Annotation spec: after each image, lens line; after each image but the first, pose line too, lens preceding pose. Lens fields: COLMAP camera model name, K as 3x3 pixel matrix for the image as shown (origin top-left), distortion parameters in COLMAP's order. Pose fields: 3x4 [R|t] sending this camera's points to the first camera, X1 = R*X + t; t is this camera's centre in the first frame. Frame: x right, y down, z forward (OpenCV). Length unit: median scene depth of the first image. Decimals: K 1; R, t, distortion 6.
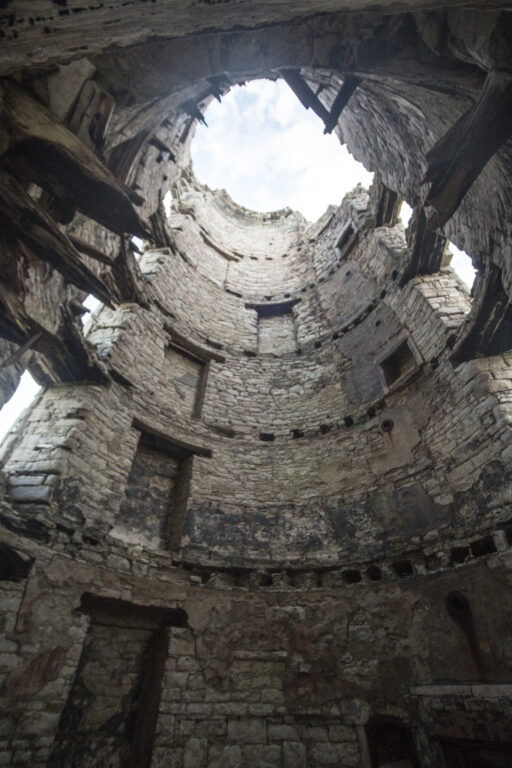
lens RADIAL K [[340.2, 0, 237.8], [0, 340.2, 367.6], [0, 0, 1]] dist [-0.063807, 0.019107]
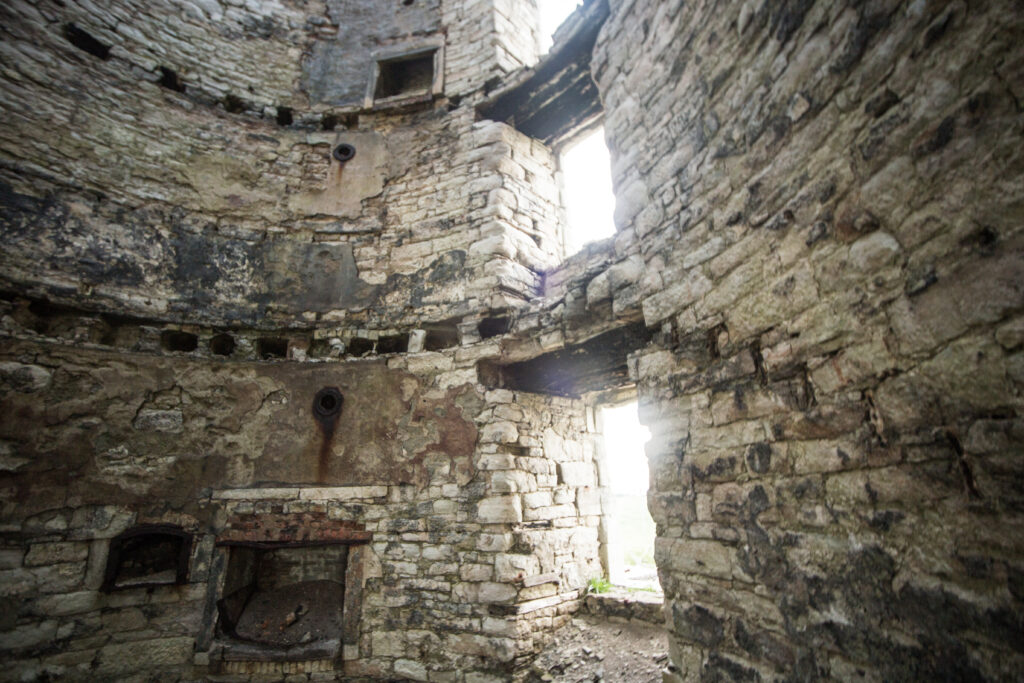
lens RADIAL K [[453.7, 0, 512.0], [0, 453.7, 341.5], [0, 0, 1]] dist [-0.063807, 0.019107]
pose [[0.617415, 0.213667, 0.757064, 0.116138], [-0.528840, 0.825209, 0.198390, 0.164628], [-0.582346, -0.522854, 0.622492, 0.171257]]
